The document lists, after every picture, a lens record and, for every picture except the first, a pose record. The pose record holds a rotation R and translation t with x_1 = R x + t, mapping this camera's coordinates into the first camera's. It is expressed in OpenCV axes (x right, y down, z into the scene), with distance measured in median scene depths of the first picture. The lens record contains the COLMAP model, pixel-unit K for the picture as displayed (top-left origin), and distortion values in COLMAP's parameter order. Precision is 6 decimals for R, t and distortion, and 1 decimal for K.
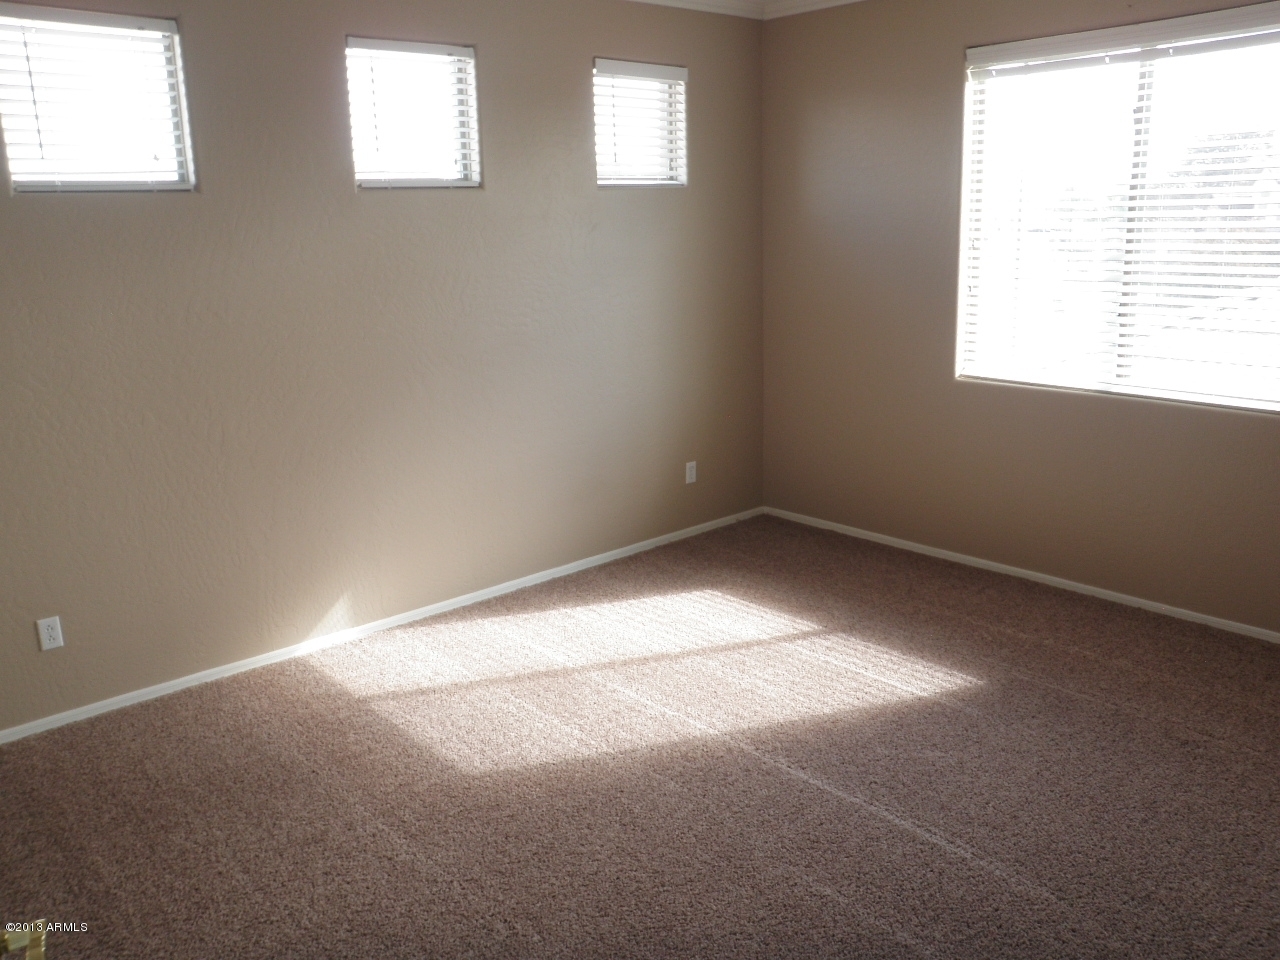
lens RADIAL K [[1026.5, 0, 637.4], [0, 1026.5, 478.0], [0, 0, 1]] dist [-0.113796, 0.078889]
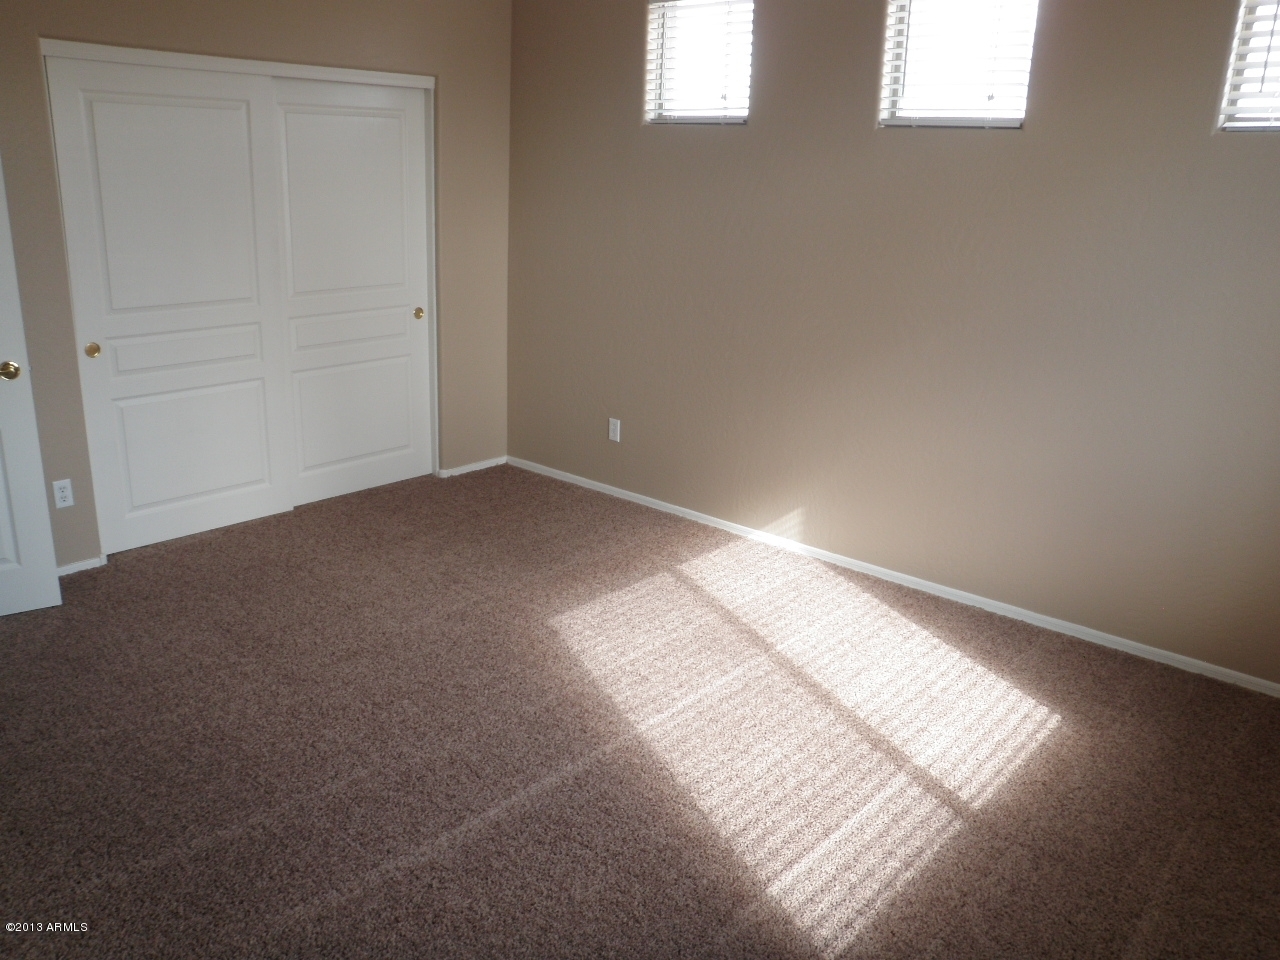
lens RADIAL K [[1026.5, 0, 640.6], [0, 1026.5, 478.0], [0, 0, 1]] dist [-0.113796, 0.078889]
pose [[0.121214, 0.319211, -0.939900, 0.717739], [-0.272933, 0.921103, 0.277628, -0.174634], [0.954366, 0.222877, 0.198773, 0.642261]]
